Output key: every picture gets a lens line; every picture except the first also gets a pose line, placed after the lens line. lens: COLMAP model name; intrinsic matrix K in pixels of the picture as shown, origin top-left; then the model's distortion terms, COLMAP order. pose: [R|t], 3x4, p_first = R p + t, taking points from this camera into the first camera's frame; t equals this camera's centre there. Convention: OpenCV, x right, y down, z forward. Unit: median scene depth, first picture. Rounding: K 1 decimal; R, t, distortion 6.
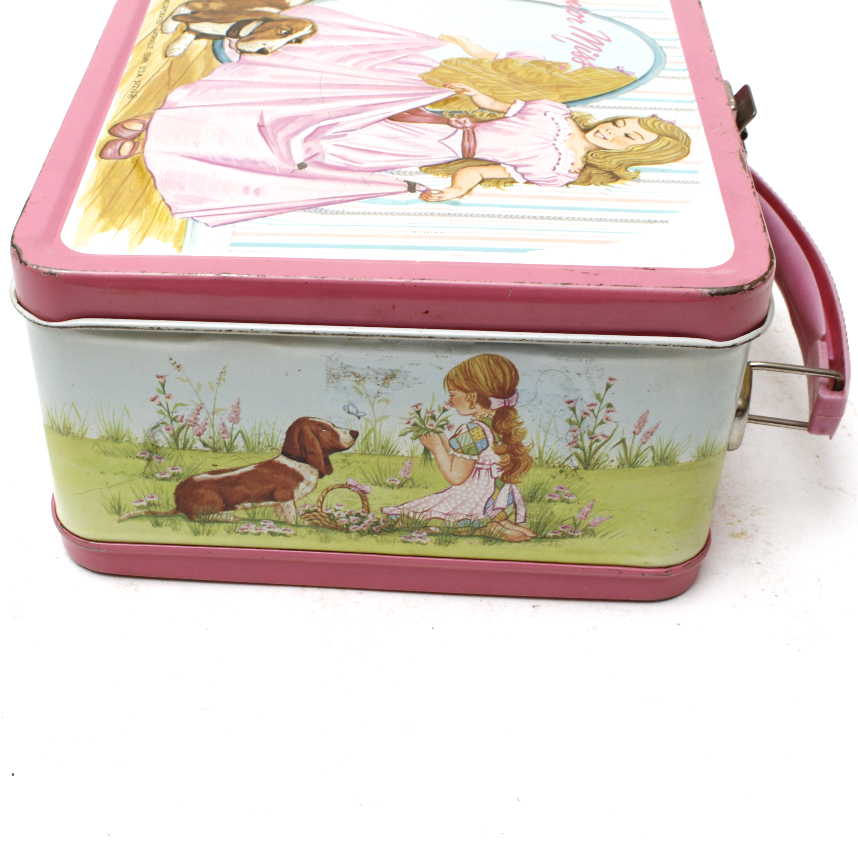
lens RADIAL K [[1555.8, 0, 355.2], [0, 1555.8, 429.2], [0, 0, 1]] dist [-0.079125, 0.072860]
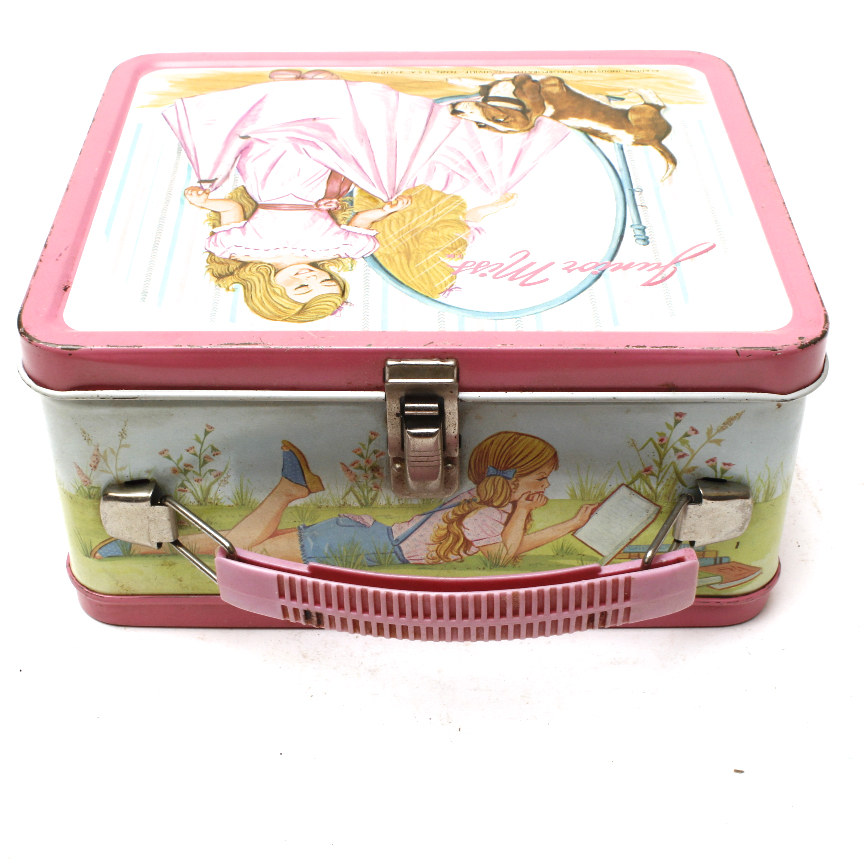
lens RADIAL K [[1566.7, 0, 357.6], [0, 1566.7, 432.2], [0, 0, 1]] dist [-0.079125, 0.072860]
pose [[0.017786, 0.599128, -0.800456, 0.990904], [-0.617597, 0.636175, 0.462444, -0.589405], [0.786293, 0.486134, 0.381335, 0.665885]]
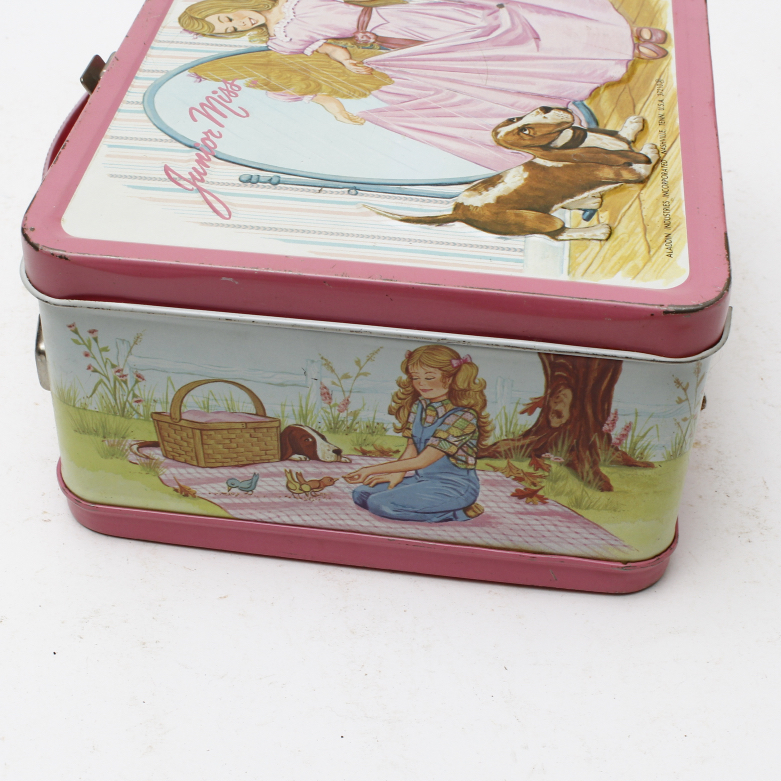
lens RADIAL K [[1416.2, 0, 323.3], [0, 1416.2, 390.7], [0, 0, 1]] dist [-0.079125, 0.072860]
pose [[-0.994956, -0.075499, 0.066053, 0.009743], [0.052442, 0.169851, 0.984073, -1.166273], [-0.085516, 0.982573, -0.165035, 1.401070]]
